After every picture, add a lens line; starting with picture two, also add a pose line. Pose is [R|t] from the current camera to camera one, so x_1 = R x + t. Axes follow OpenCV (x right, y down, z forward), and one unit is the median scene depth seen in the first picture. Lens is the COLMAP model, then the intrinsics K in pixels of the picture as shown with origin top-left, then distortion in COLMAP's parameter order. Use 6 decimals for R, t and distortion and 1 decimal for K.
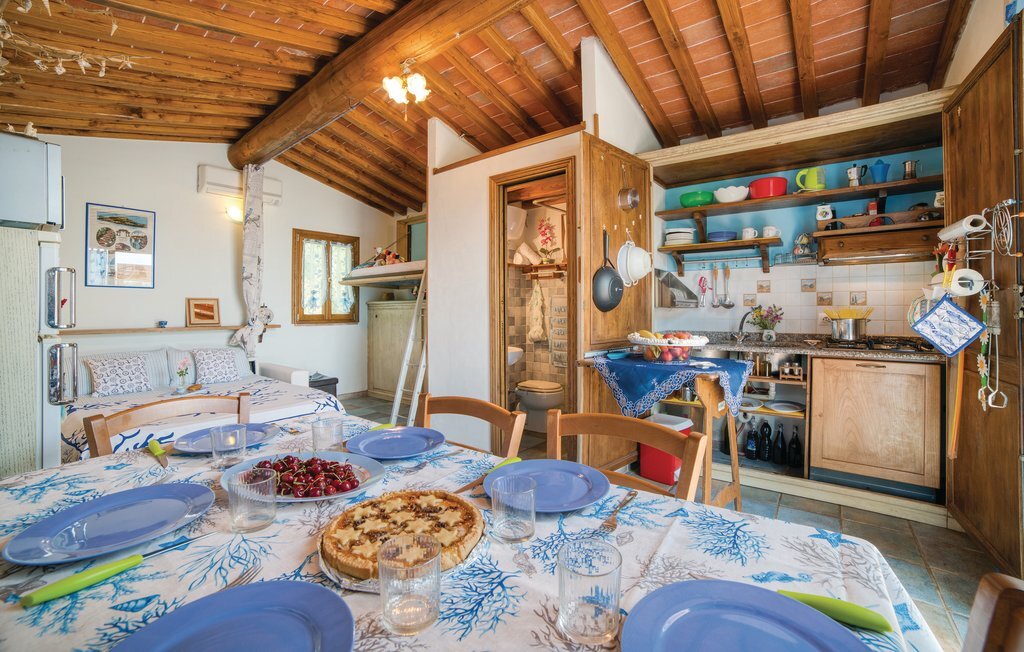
lens RADIAL K [[420.6, 0, 532.0], [0, 420.6, 302.9], [0, 0, 1]] dist [-0.096028, 0.030697]
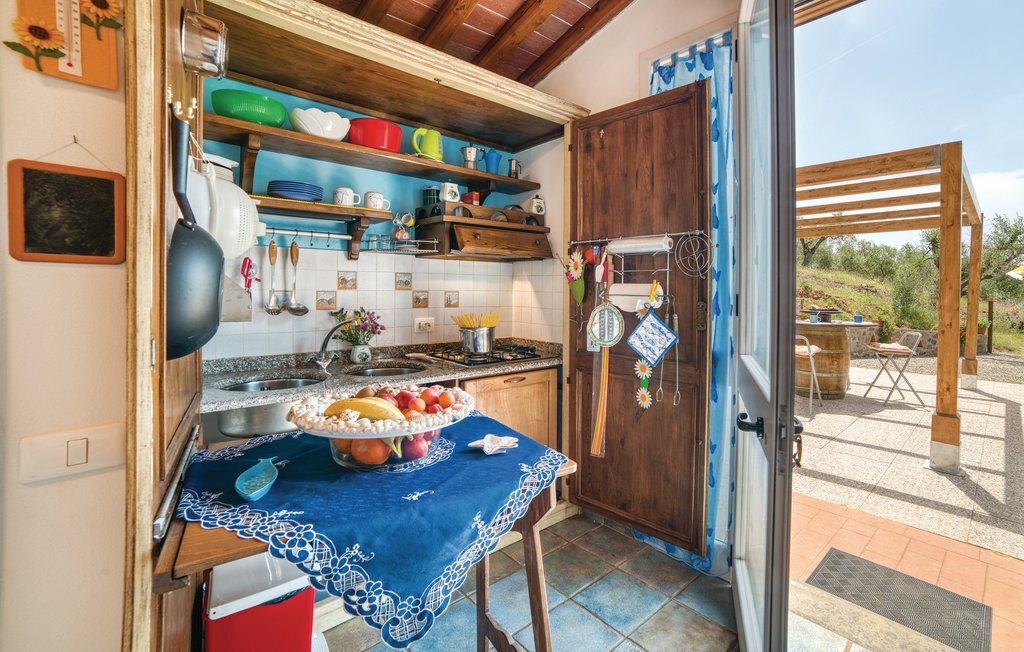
lens RADIAL K [[451.8, 0, 540.6], [0, 451.8, 292.4], [0, 0, 1]] dist [-0.051991, 0.000095]
pose [[0.170780, -0.006139, 0.985290, -0.107504], [-0.024366, 0.999648, 0.010451, -0.039483], [-0.985008, -0.025792, 0.170570, 0.628174]]
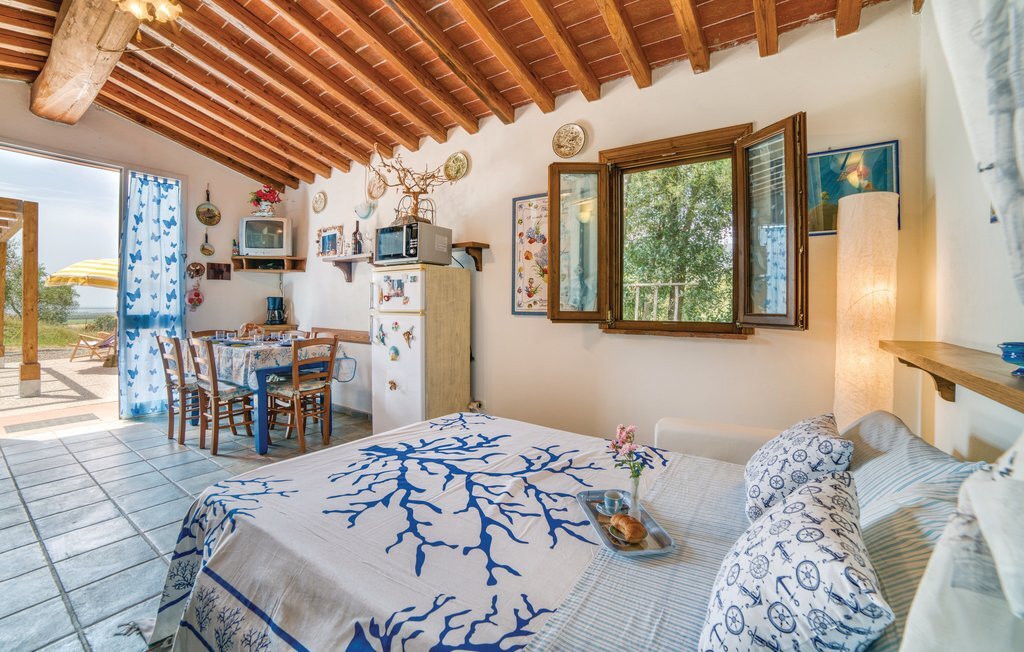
lens RADIAL K [[414.2, 0, 493.9], [0, 414.2, 300.7], [0, 0, 1]] dist [-0.040945, 0.000156]
pose [[-0.999740, -0.003393, -0.022546, -0.835836], [-0.002715, 0.999545, -0.030042, 0.039051], [0.022638, -0.029973, -0.999294, 1.554861]]
